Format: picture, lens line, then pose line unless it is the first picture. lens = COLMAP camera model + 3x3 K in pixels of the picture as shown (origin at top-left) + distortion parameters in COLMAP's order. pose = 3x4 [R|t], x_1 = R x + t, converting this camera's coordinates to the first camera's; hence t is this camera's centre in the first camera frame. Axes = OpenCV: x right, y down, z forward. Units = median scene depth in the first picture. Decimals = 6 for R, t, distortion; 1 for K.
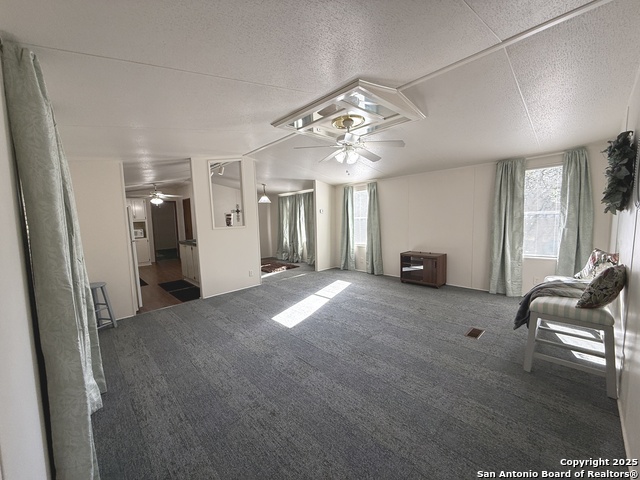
lens RADIAL K [[254.7, 0, 319.0], [0, 254.7, 237.6], [0, 0, 1]] dist [0.000163, 0.000142]
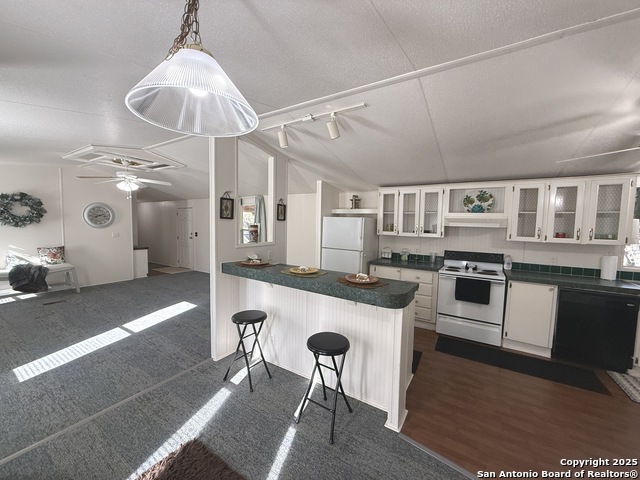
lens RADIAL K [[254.7, 0, 319.5], [0, 254.7, 239.6], [0, 0, 1]] dist [0.000163, 0.000142]
pose [[-0.968194, 0.030885, -0.248287, -0.371236], [-0.007708, 0.988199, 0.152980, -0.164553], [0.250082, 0.150028, -0.956531, 1.777093]]
